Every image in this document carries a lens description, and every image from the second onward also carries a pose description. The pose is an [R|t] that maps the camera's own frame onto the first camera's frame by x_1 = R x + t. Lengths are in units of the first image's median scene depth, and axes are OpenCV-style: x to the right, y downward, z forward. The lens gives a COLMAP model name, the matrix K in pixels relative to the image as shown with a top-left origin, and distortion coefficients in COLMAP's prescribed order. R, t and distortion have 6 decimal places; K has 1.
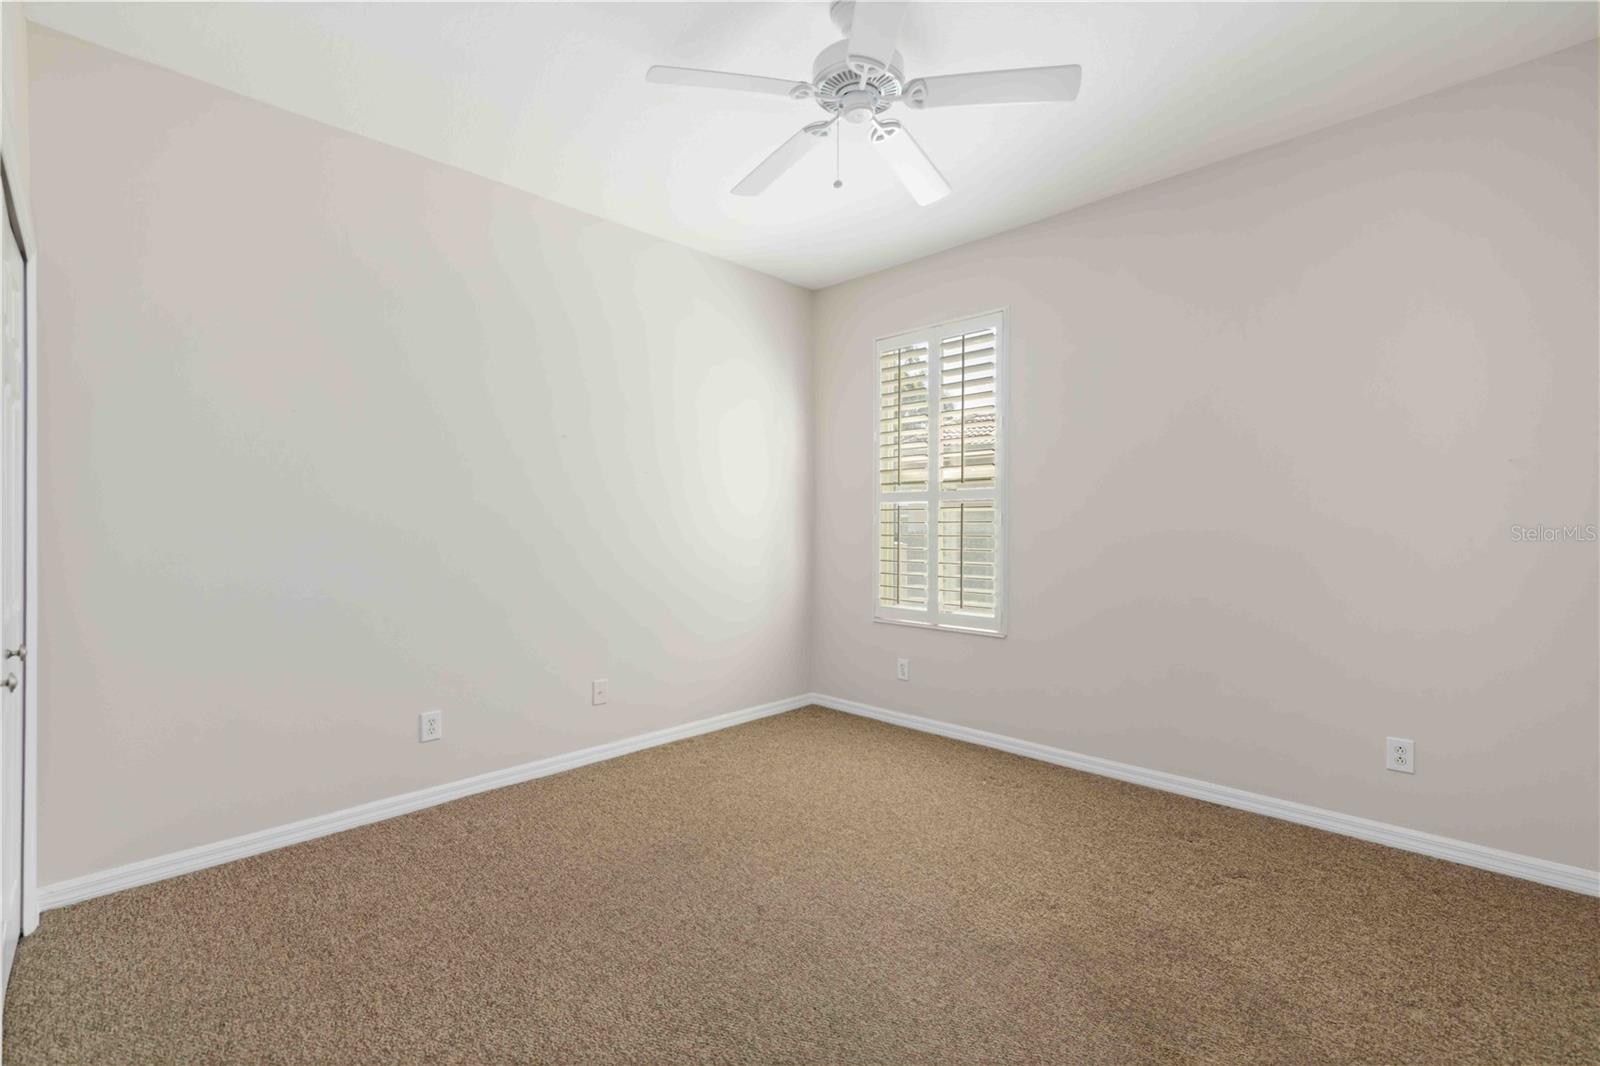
lens RADIAL K [[706.2, 0, 793.8], [0, 706.2, 520.4], [0, 0, 1]] dist [0.001253, 0.000307]
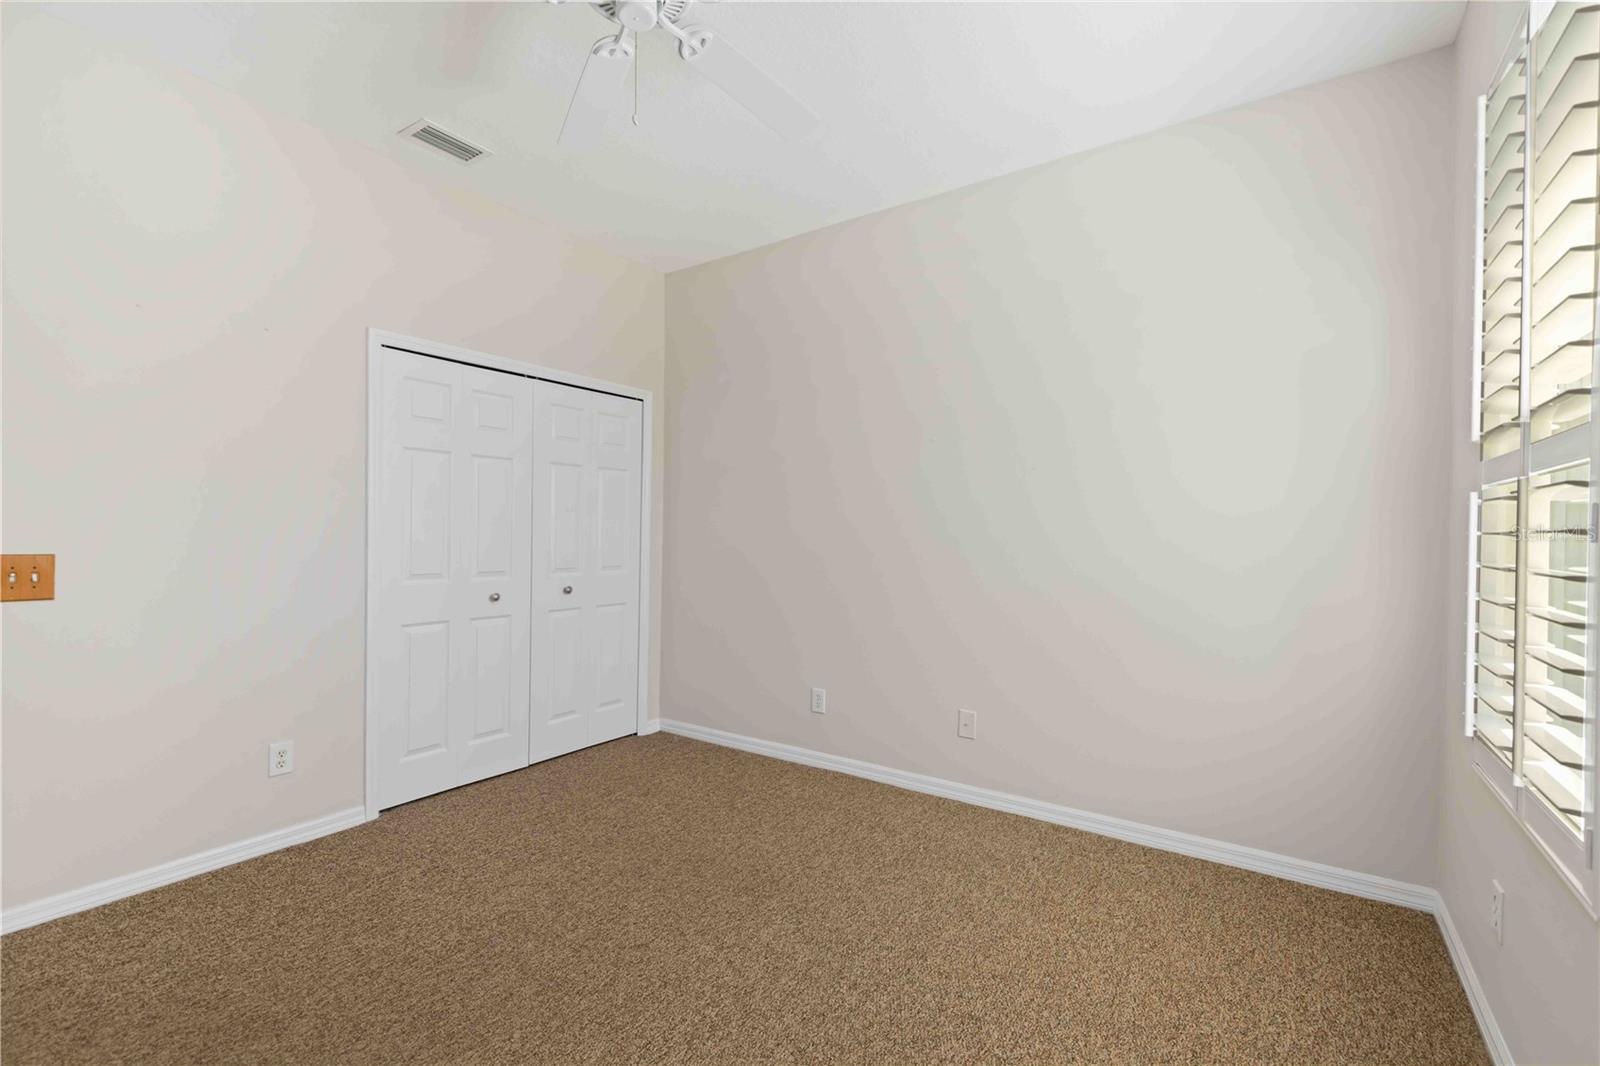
lens RADIAL K [[706.2, 0, 793.8], [0, 706.2, 520.4], [0, 0, 1]] dist [0.001253, 0.000307]
pose [[0.164126, -0.010980, -0.986378, 0.649324], [-0.001472, 0.999934, -0.011376, 0.001080], [0.986438, 0.003319, 0.164099, 0.747054]]
